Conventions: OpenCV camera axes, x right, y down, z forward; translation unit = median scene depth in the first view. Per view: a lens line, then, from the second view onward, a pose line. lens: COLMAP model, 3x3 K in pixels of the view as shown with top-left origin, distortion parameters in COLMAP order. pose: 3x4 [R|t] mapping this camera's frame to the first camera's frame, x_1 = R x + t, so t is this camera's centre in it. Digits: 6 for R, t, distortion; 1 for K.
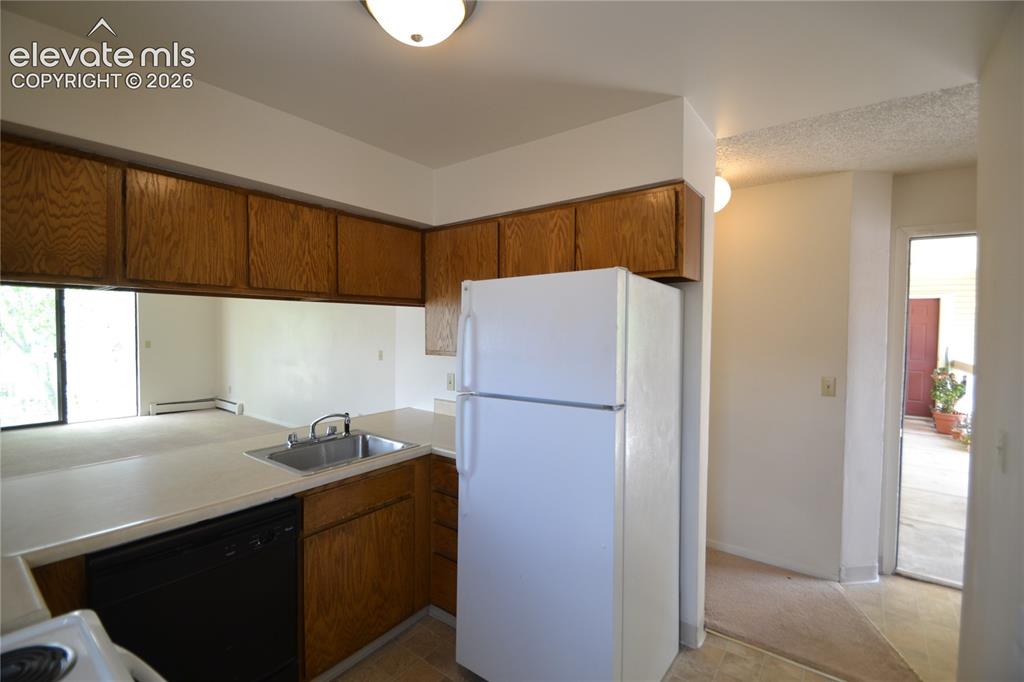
lens RADIAL K [[450.8, 0, 519.1], [0, 450.8, 338.8], [0, 0, 1]] dist [-0.021062, -0.002669]
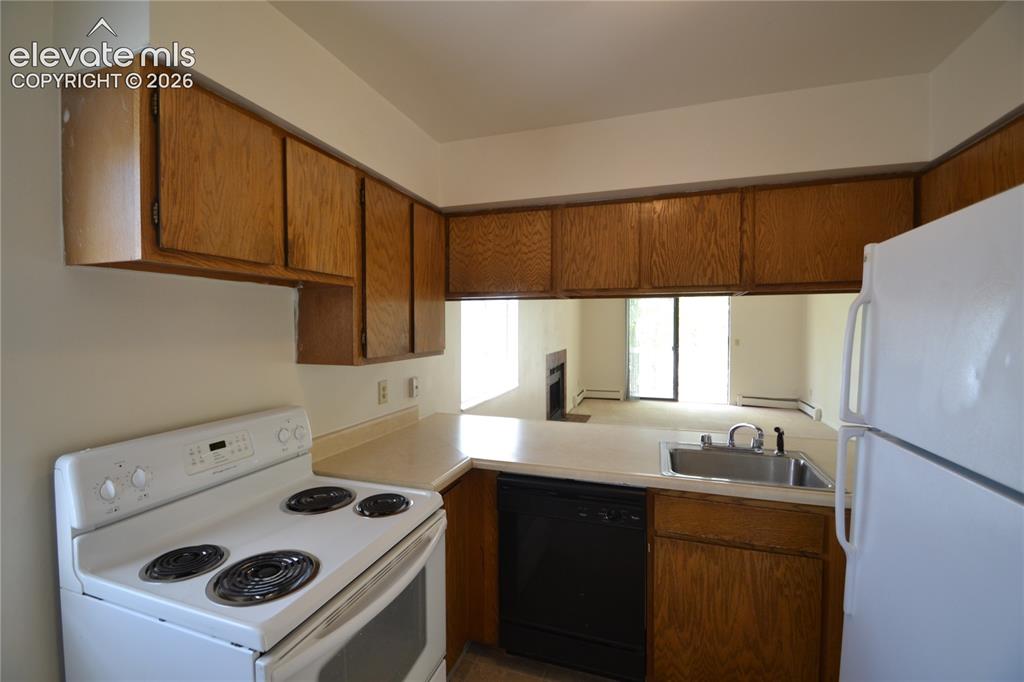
lens RADIAL K [[450.8, 0, 479.6], [0, 450.8, 337.3], [0, 0, 1]] dist [-0.021062, -0.002669]
pose [[0.264248, 0.016799, -0.964308, 0.325370], [-0.020620, 0.999718, 0.011766, 0.001375], [0.964234, 0.016775, 0.264520, 0.314991]]
